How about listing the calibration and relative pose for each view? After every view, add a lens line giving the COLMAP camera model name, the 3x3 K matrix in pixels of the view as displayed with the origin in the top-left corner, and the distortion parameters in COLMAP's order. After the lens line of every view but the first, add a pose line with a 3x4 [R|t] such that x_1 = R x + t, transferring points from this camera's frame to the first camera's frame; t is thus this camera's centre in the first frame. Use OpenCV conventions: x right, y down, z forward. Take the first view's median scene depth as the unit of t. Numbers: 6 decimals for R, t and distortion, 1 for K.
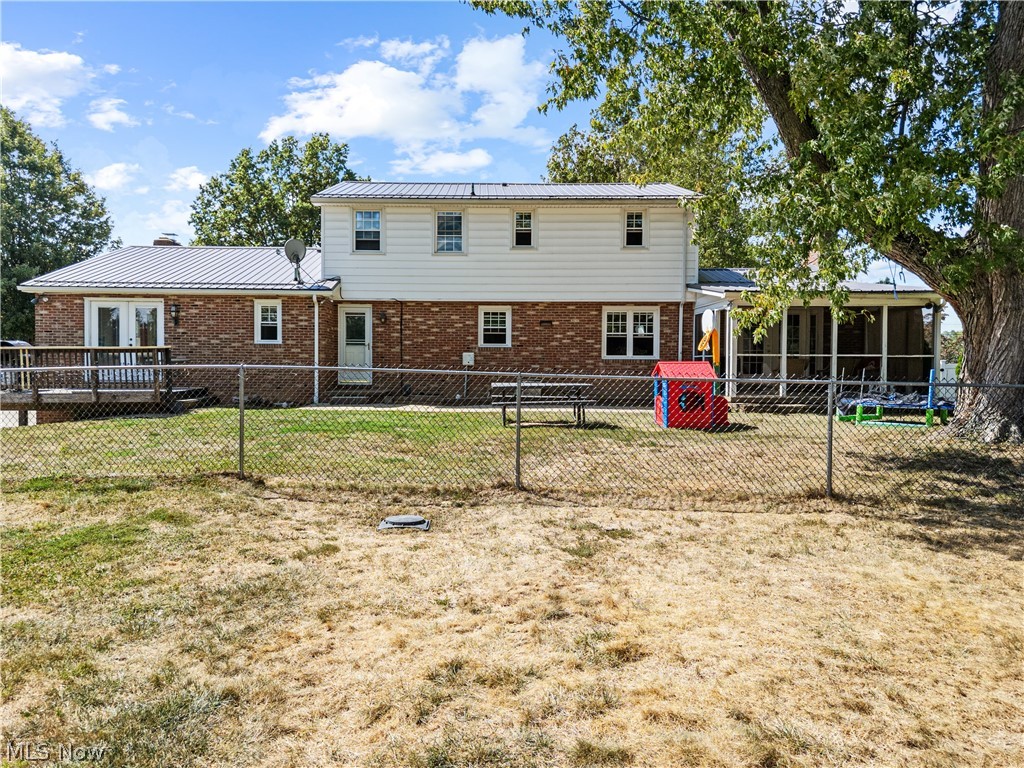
lens RADIAL K [[720.2, 0, 504.8], [0, 720.2, 390.3], [0, 0, 1]] dist [0.028605, -0.026460]
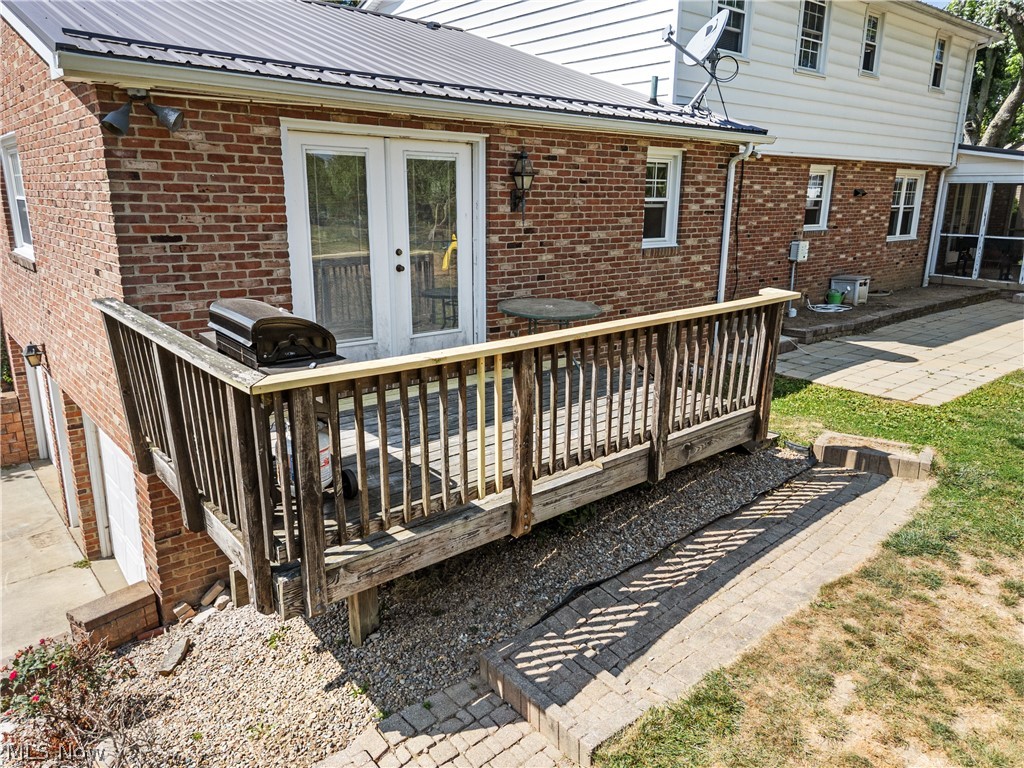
lens RADIAL K [[720.2, 0, 514.8], [0, 720.2, 384.6], [0, 0, 1]] dist [0.028605, -0.026460]
pose [[0.778975, -0.159716, 0.606374, -0.692895], [0.012970, 0.970915, 0.239072, -0.090322], [-0.626921, -0.178366, 0.758390, 0.684664]]
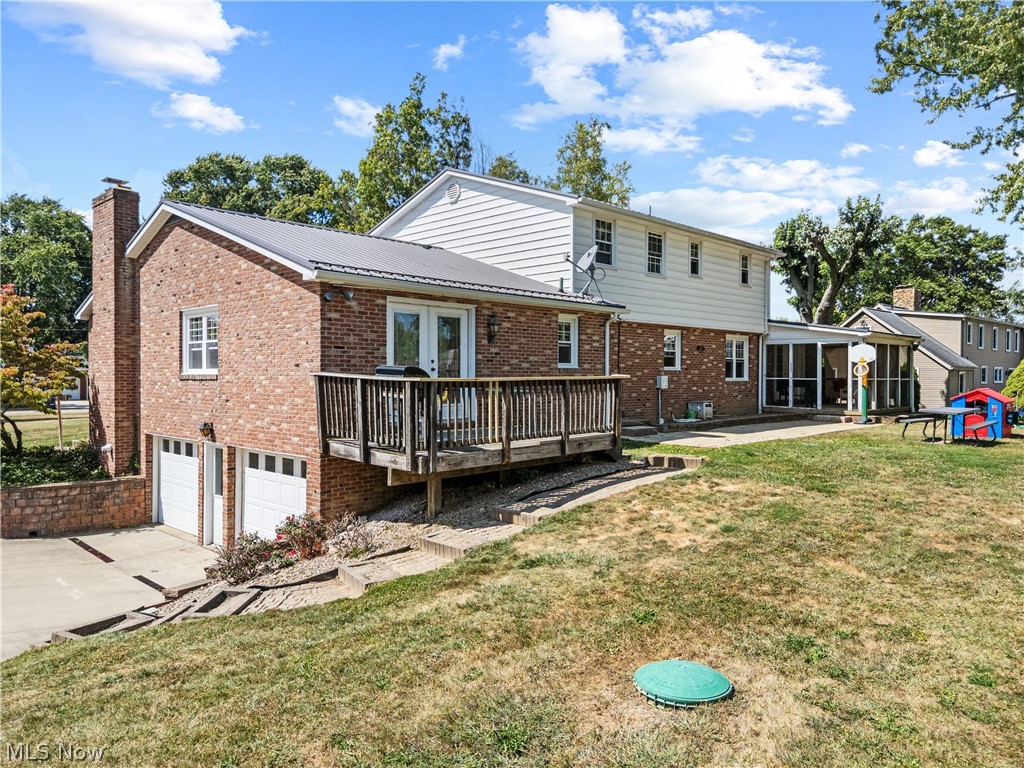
lens RADIAL K [[720.2, 0, 520.1], [0, 720.2, 384.8], [0, 0, 1]] dist [0.028605, -0.026460]
pose [[0.714127, -0.013087, 0.699894, -0.934013], [0.021792, 0.999756, -0.003541, -0.043422], [-0.699677, 0.017781, 0.714238, 0.450690]]
